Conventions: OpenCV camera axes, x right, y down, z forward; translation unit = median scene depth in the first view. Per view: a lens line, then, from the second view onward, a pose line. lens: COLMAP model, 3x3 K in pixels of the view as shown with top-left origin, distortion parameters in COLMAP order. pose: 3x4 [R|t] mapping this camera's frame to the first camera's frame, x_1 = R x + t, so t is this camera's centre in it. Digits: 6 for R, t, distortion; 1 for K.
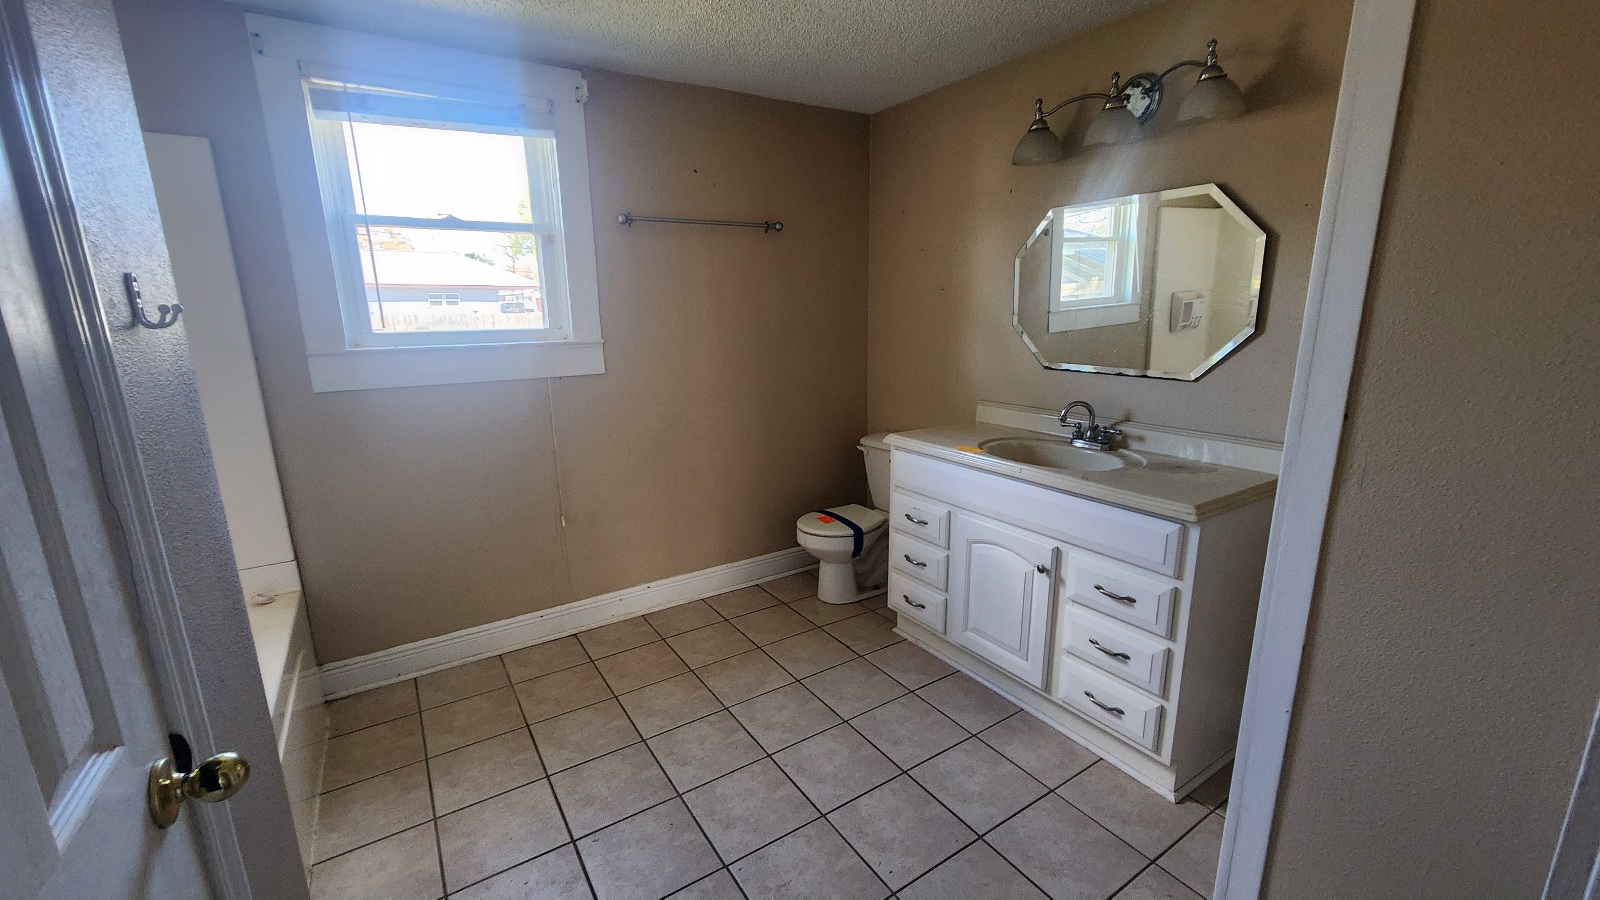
lens RADIAL K [[651.2, 0, 798.4], [0, 651.2, 452.9], [0, 0, 1]] dist [0.004387, -0.002610]
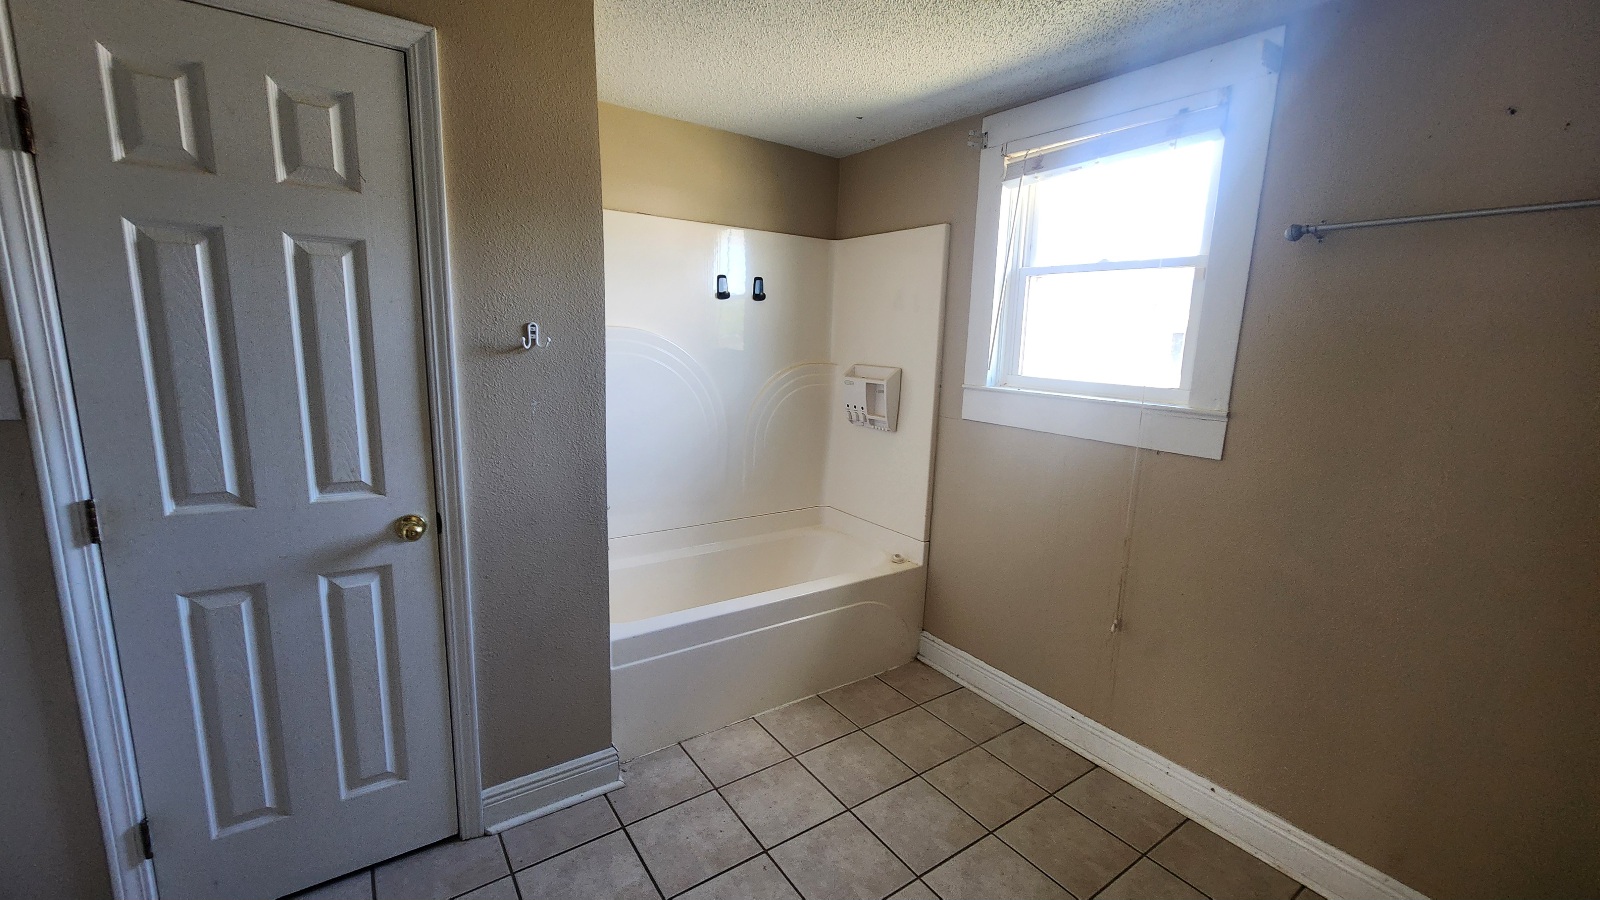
lens RADIAL K [[651.2, 0, 791.2], [0, 651.2, 448.6], [0, 0, 1]] dist [0.004387, -0.002610]
pose [[0.036452, 0.192196, -0.980679, 0.397317], [-0.248187, 0.952327, 0.177414, -0.157375], [0.968026, 0.236925, 0.082415, 0.546677]]
